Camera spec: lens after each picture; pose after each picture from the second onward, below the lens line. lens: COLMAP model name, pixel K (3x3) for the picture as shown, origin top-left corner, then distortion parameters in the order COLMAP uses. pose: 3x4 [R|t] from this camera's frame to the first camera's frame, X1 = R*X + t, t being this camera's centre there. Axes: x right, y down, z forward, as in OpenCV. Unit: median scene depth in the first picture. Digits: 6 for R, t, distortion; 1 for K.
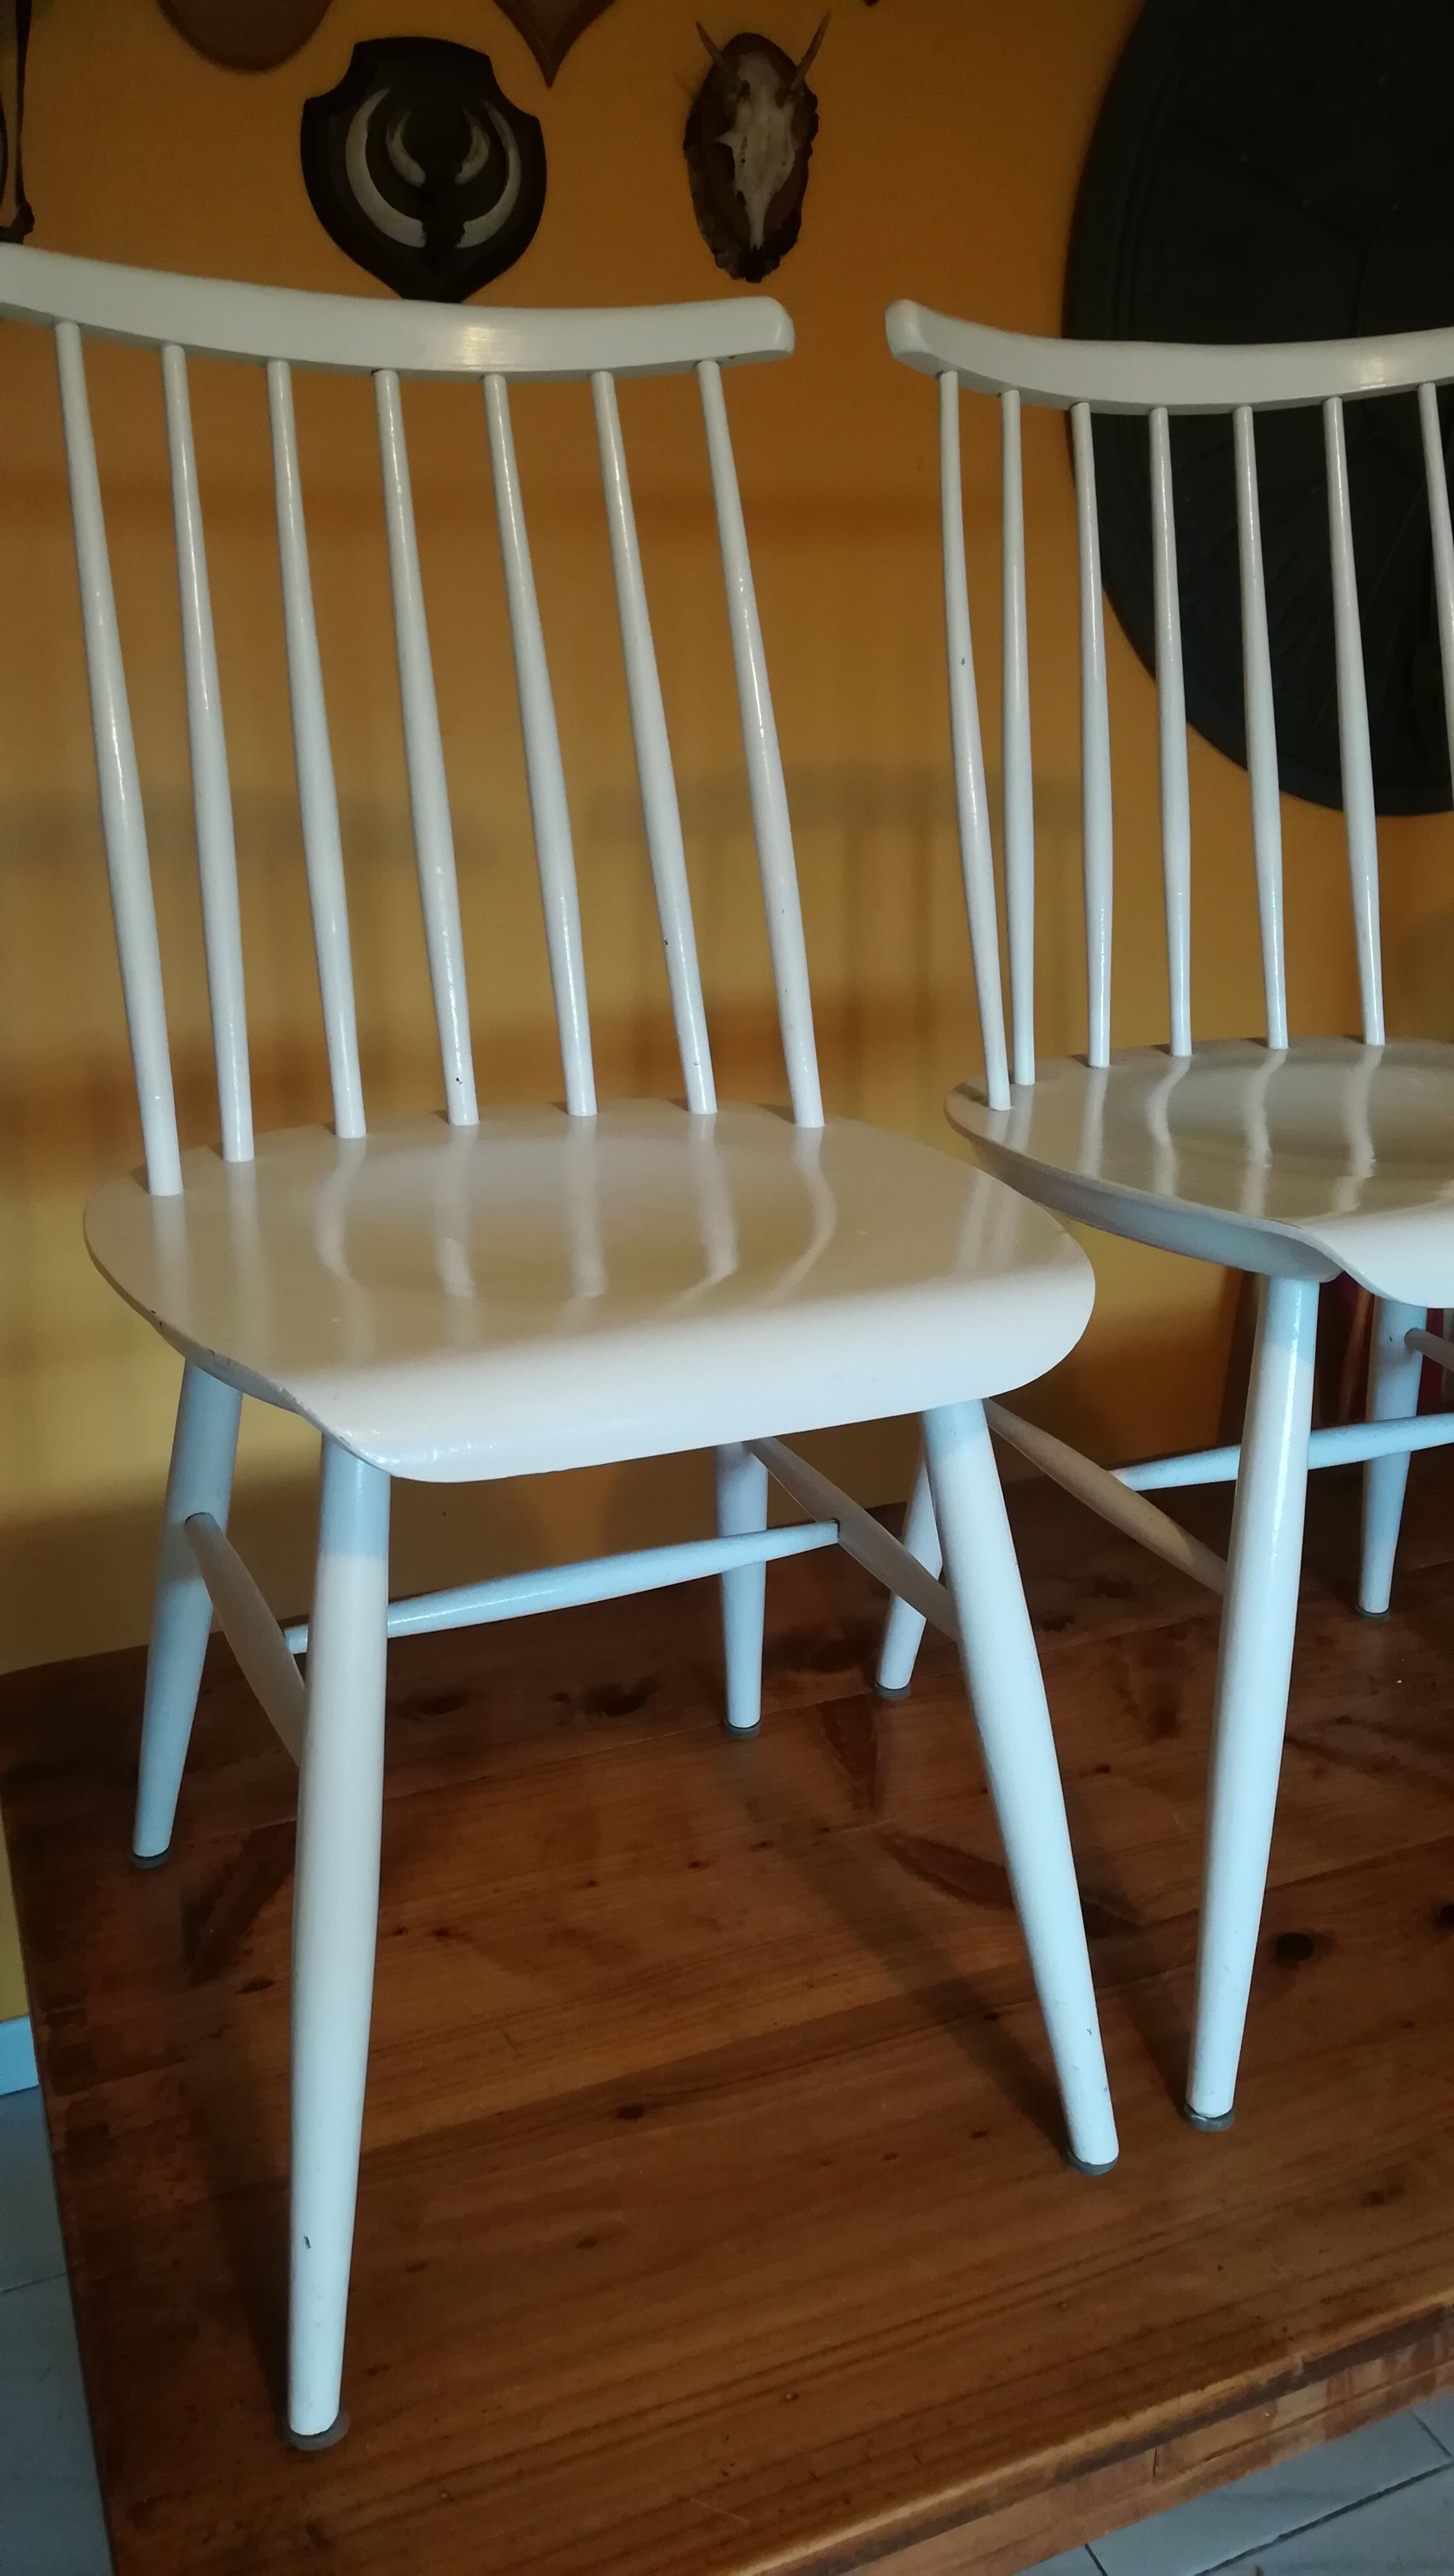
lens RADIAL K [[1988.3, 0, 727.0], [0, 1988.3, 1288.0], [0, 0, 1]] dist [0.033966, -0.046841]
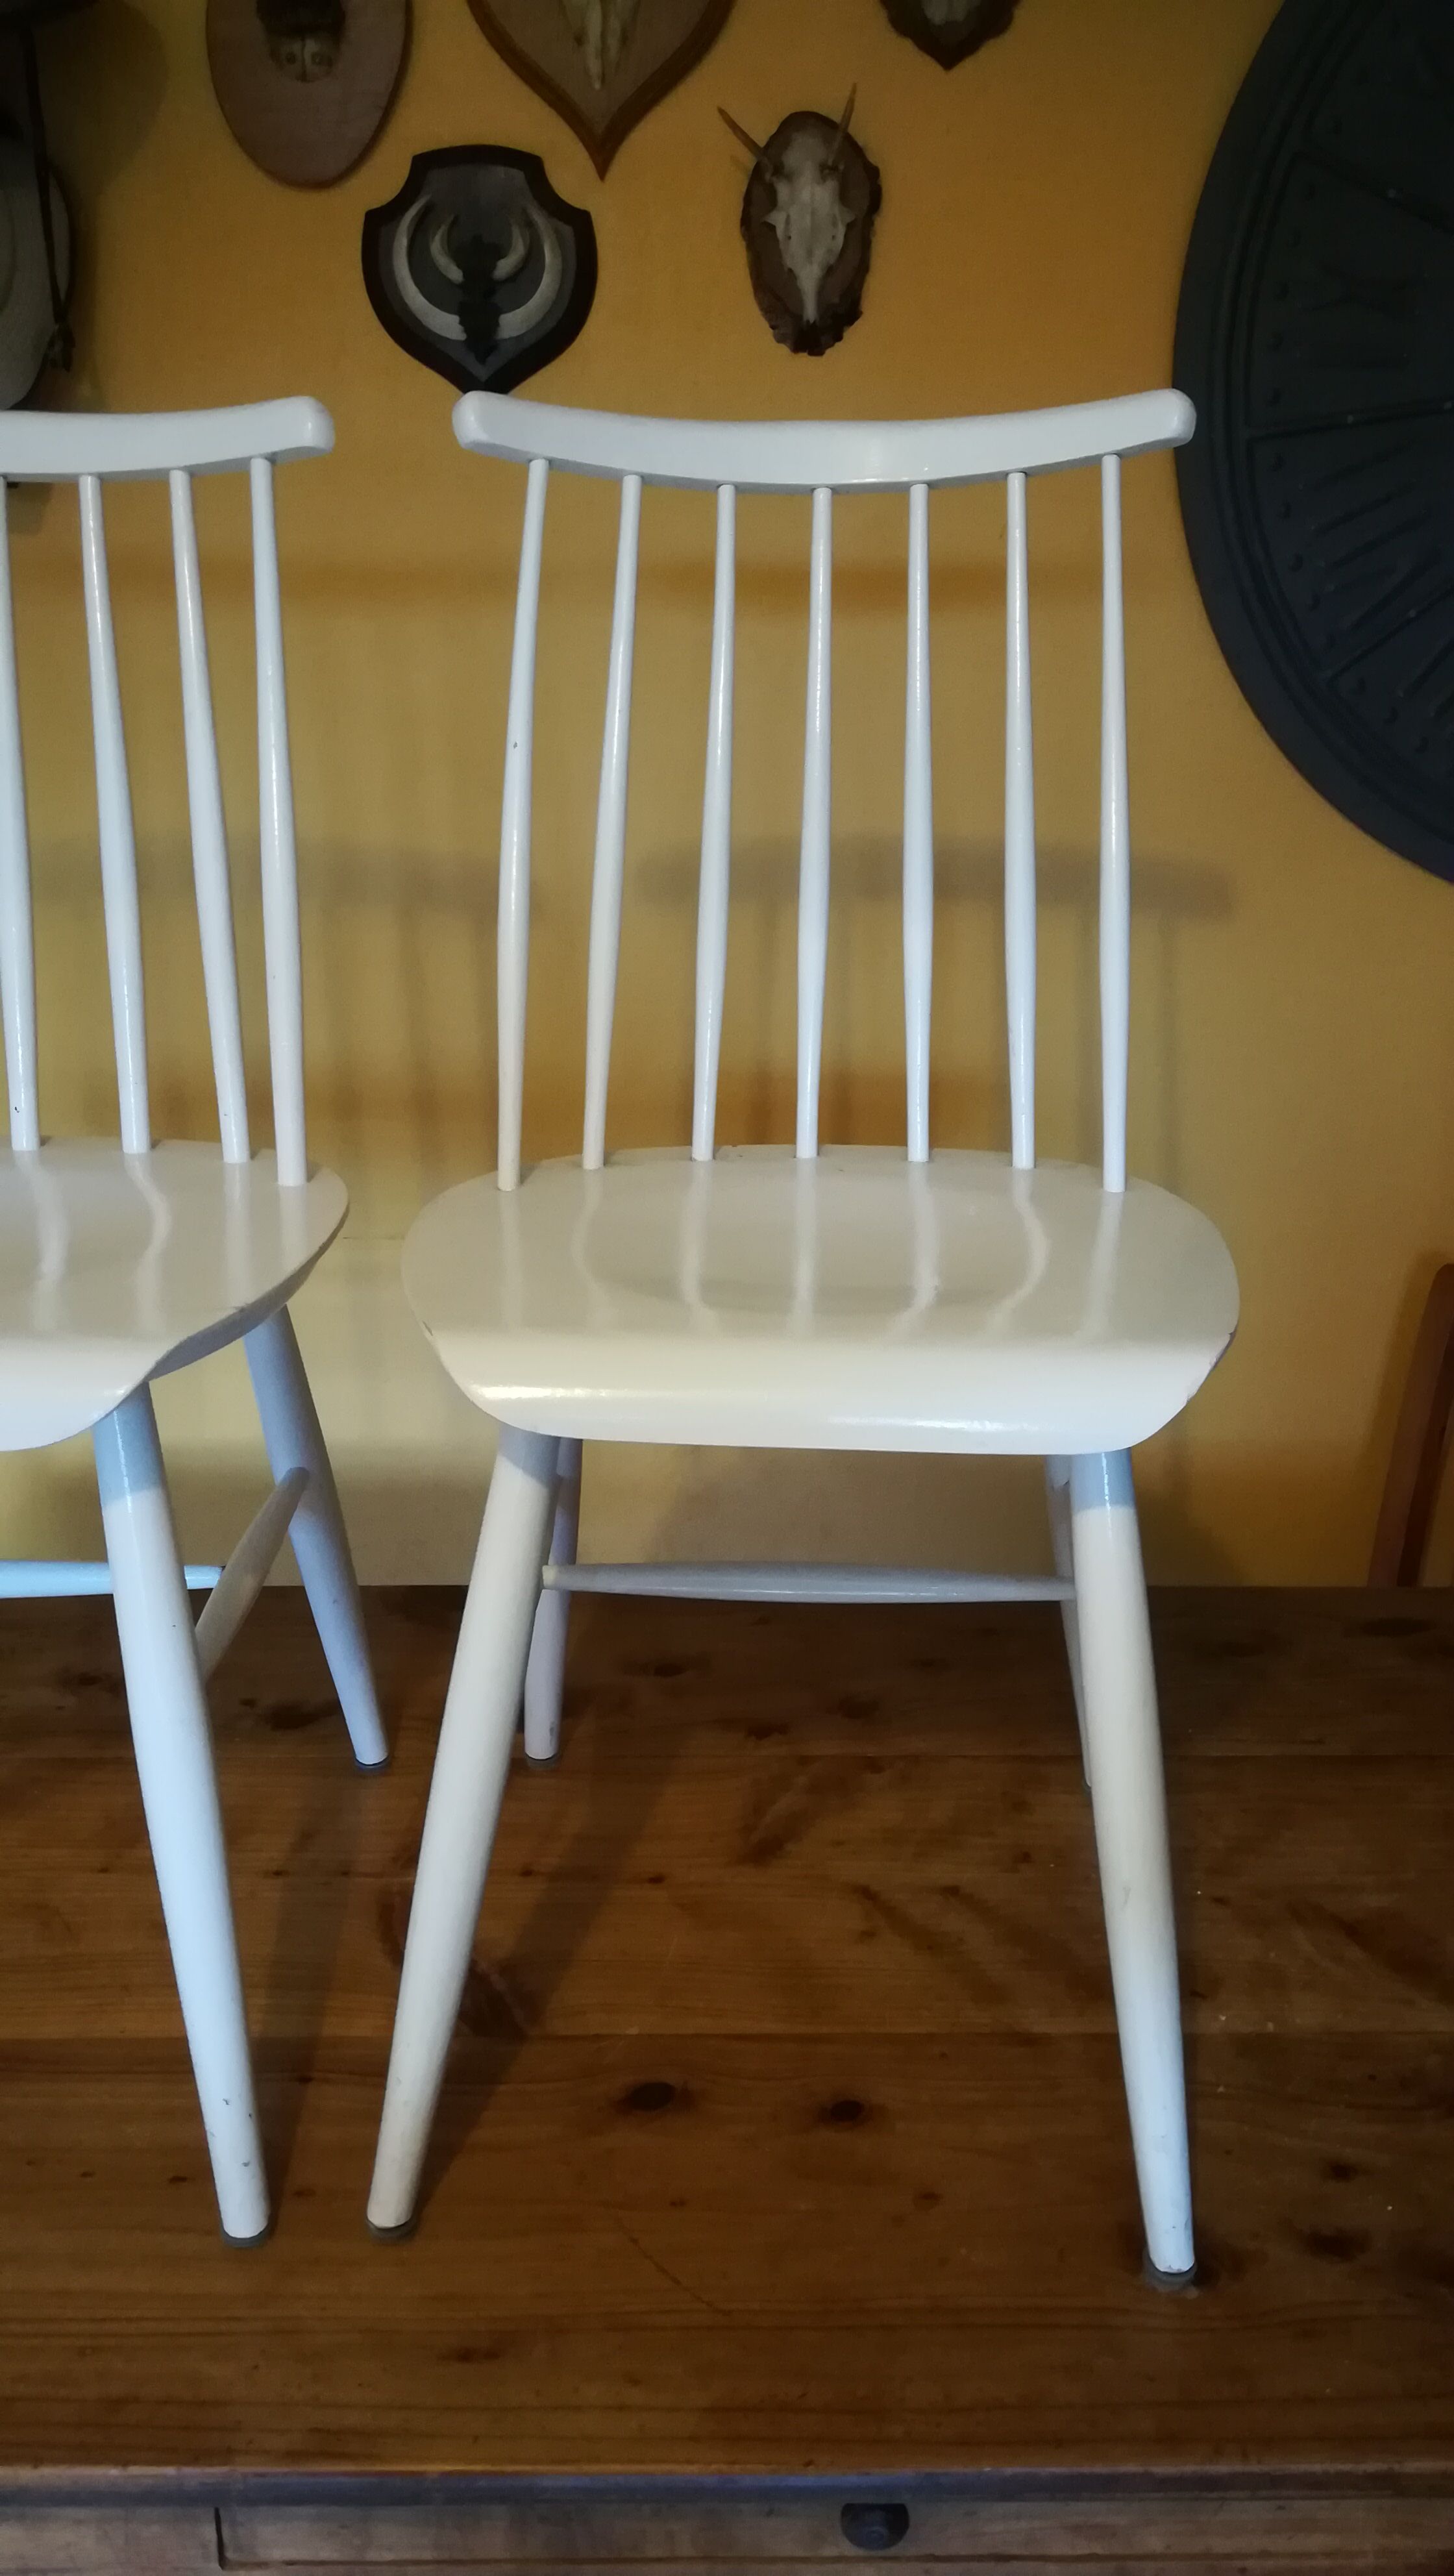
lens RADIAL K [[1988.3, 0, 727.0], [0, 1988.3, 1288.0], [0, 0, 1]] dist [0.033966, -0.046841]
pose [[0.926717, 0.120765, -0.355824, 0.419955], [-0.128247, 0.991739, 0.002584, -0.040169], [0.353197, 0.043239, 0.934549, 0.075407]]
